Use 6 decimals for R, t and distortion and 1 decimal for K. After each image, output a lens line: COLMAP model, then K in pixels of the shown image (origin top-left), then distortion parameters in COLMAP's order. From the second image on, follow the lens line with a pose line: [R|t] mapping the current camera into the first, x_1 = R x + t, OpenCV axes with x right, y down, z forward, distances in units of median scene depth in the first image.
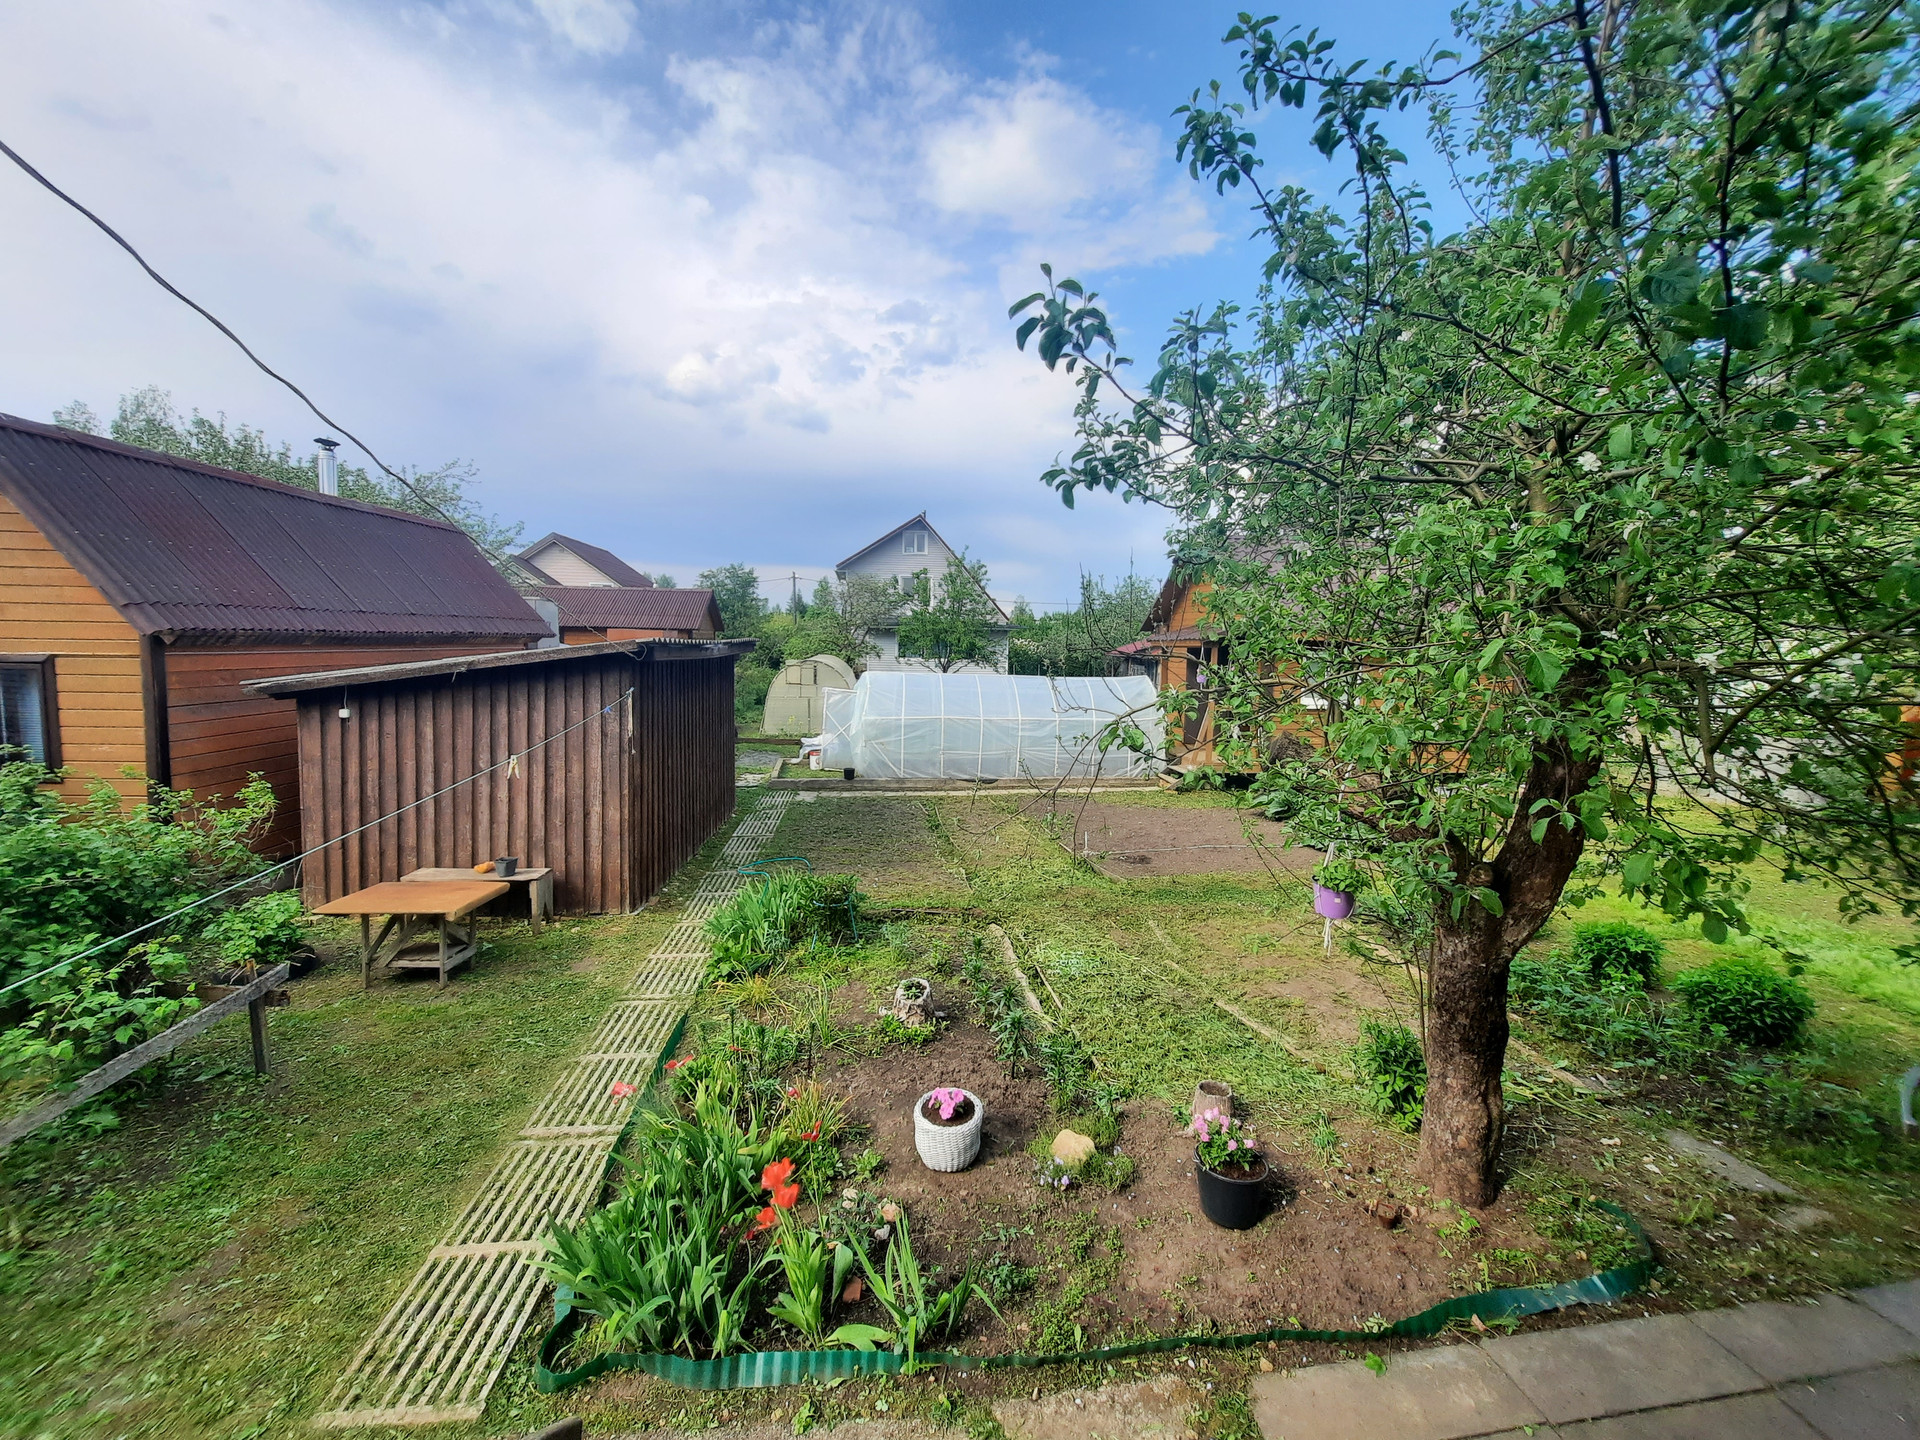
lens RADIAL K [[766.8, 0, 956.1], [0, 766.8, 700.4], [0, 0, 1]] dist [-0.004165, -0.001204]
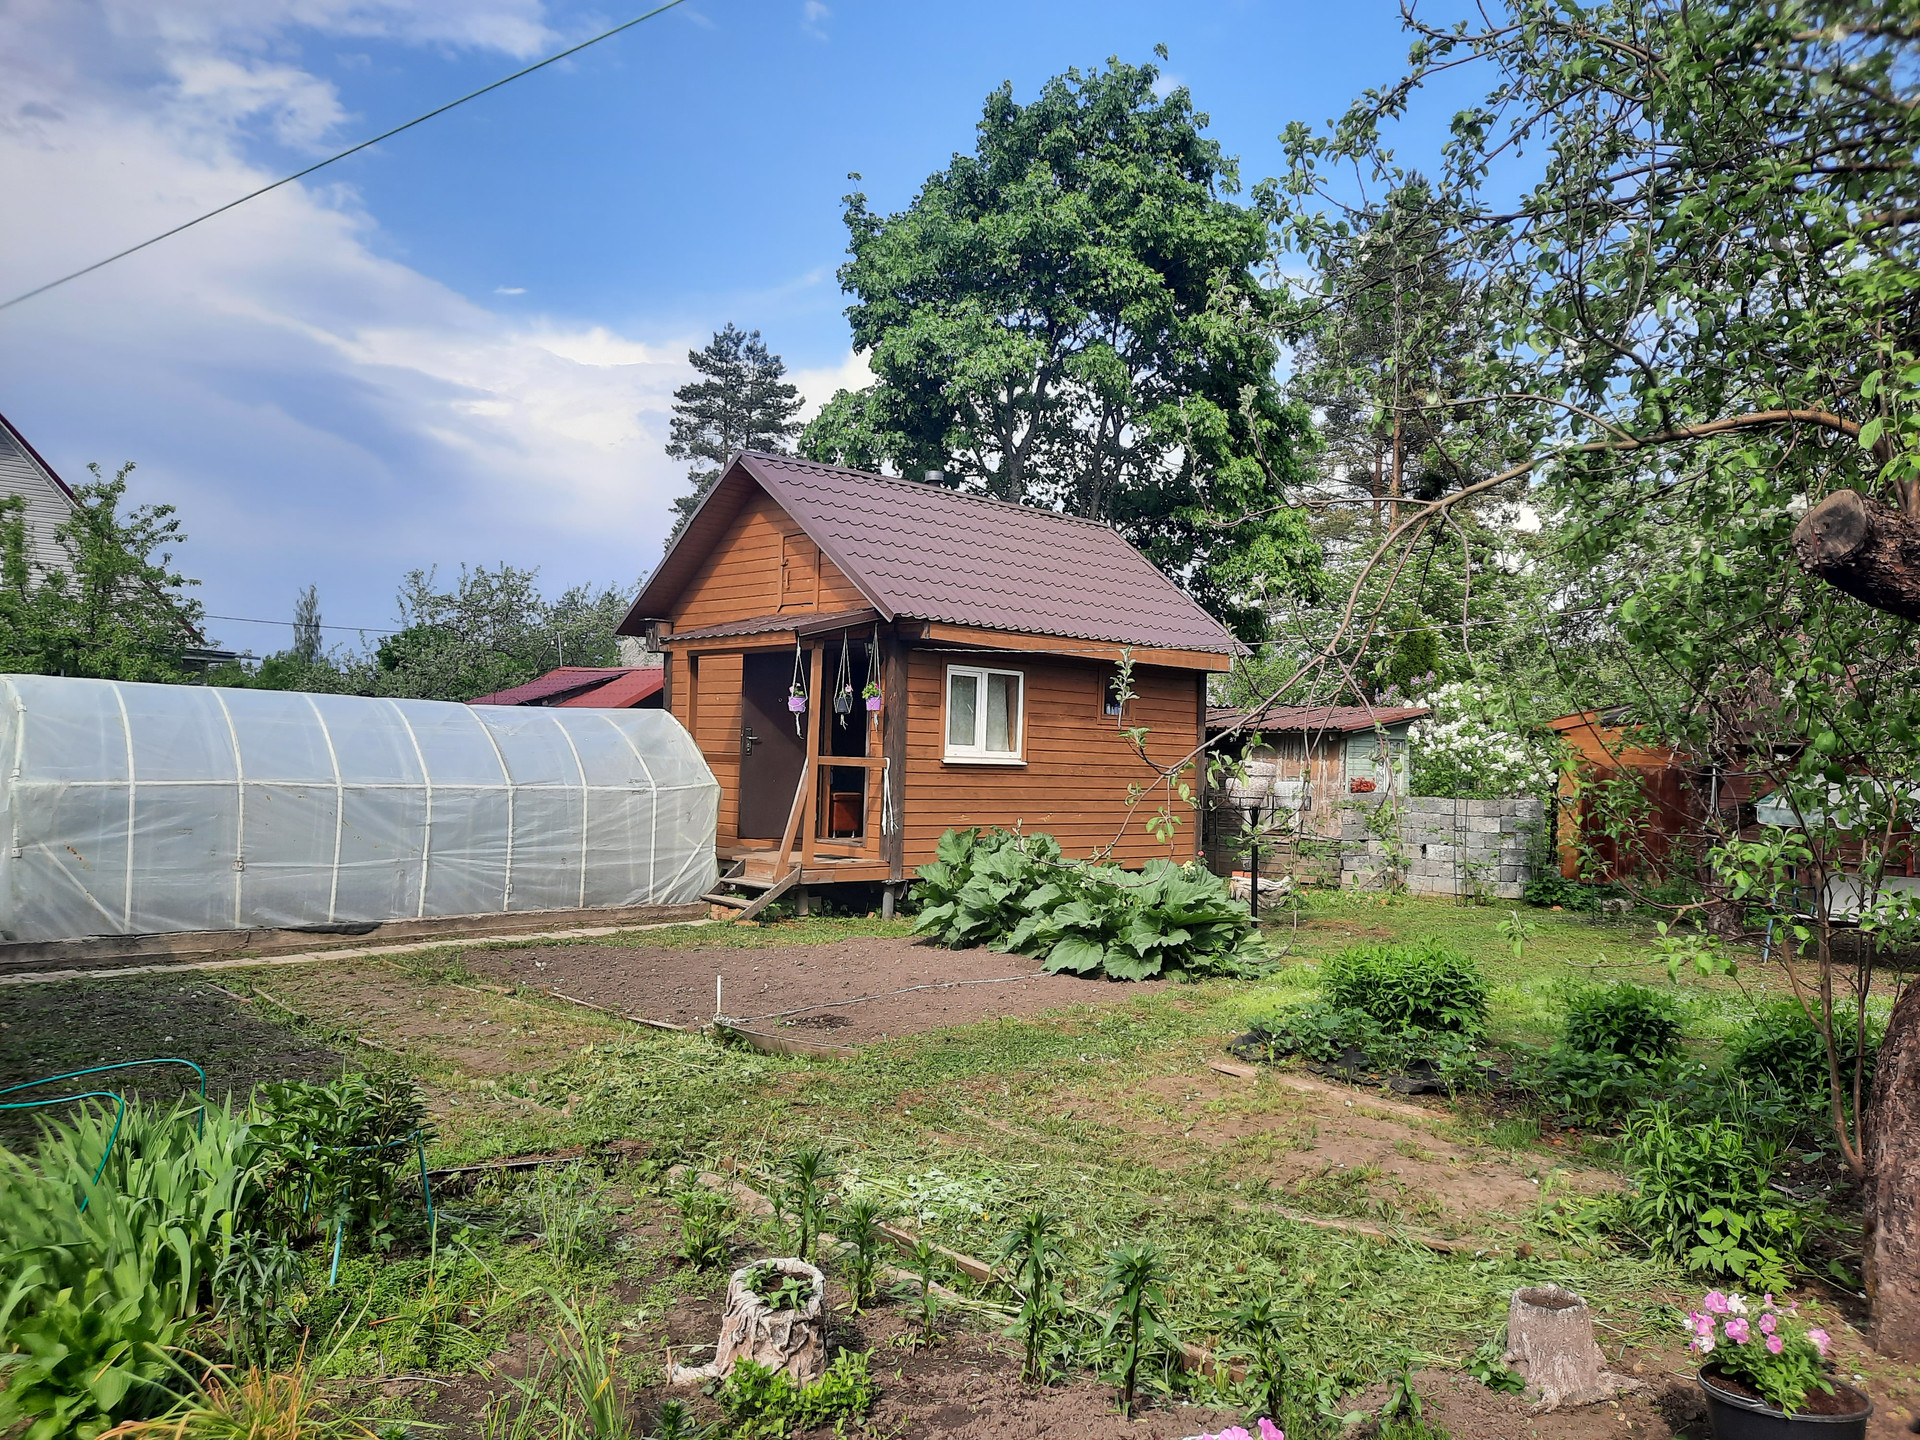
lens RADIAL K [[1403.3, 0, 973.3], [0, 1403.3, 711.7], [0, 0, 1]] dist [0.055397, -0.028108]
pose [[0.811746, 0.022783, 0.583566, -0.299952], [0.031267, 0.996110, -0.082383, 0.121589], [-0.583173, 0.085120, 0.807876, 0.276047]]
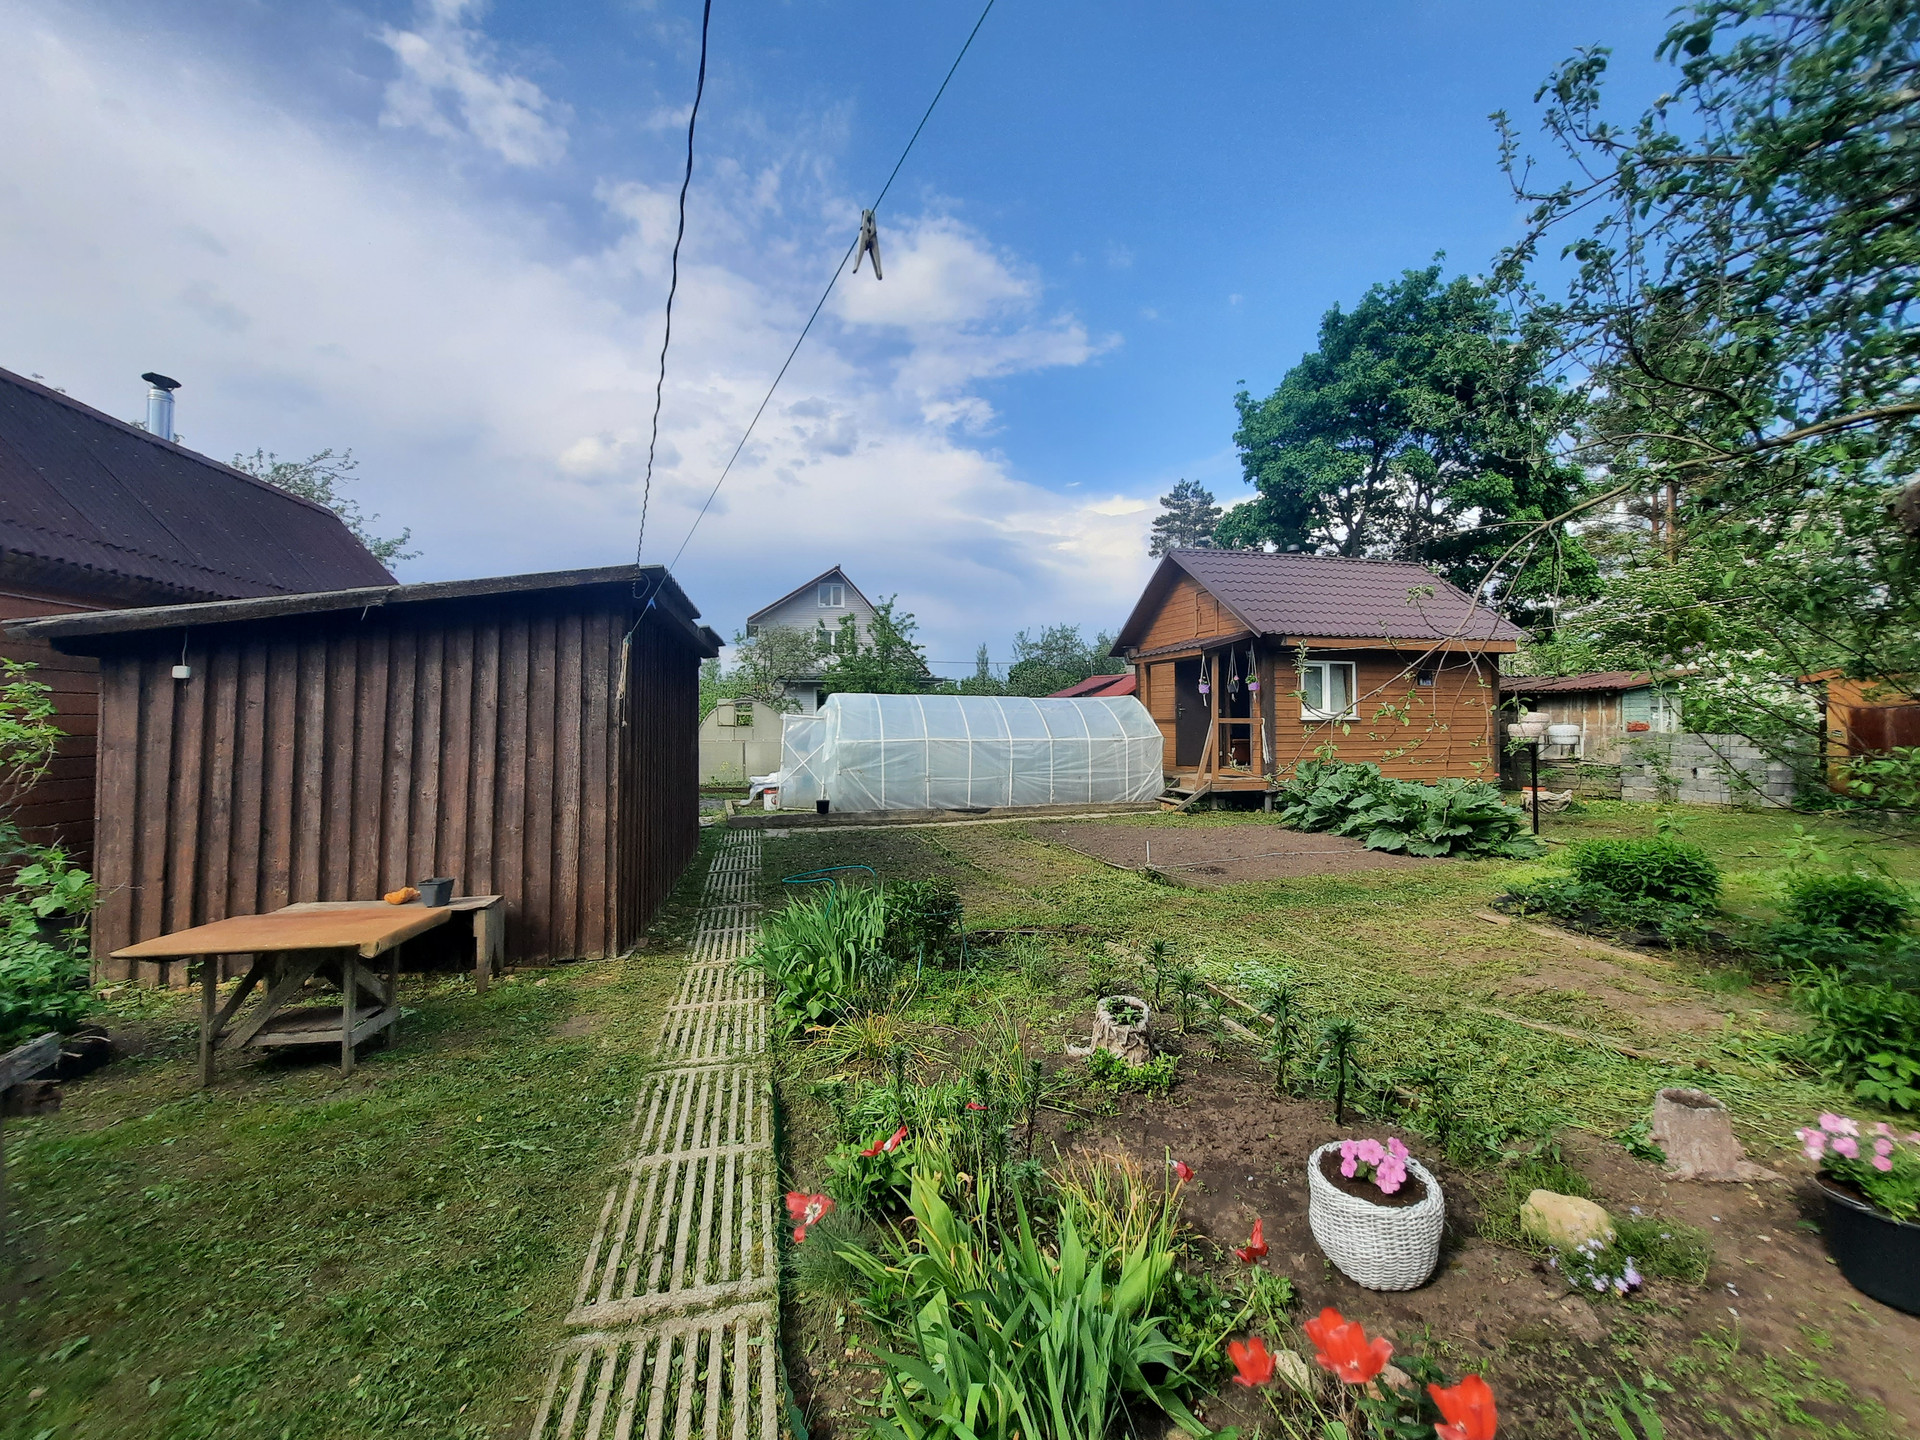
lens RADIAL K [[766.8, 0, 952.4], [0, 766.8, 698.6], [0, 0, 1]] dist [-0.004165, -0.001204]
pose [[0.989901, -0.020033, 0.140336, -0.225877], [0.034027, 0.994601, -0.098040, 0.127307], [-0.137614, 0.101825, 0.985238, 0.251950]]
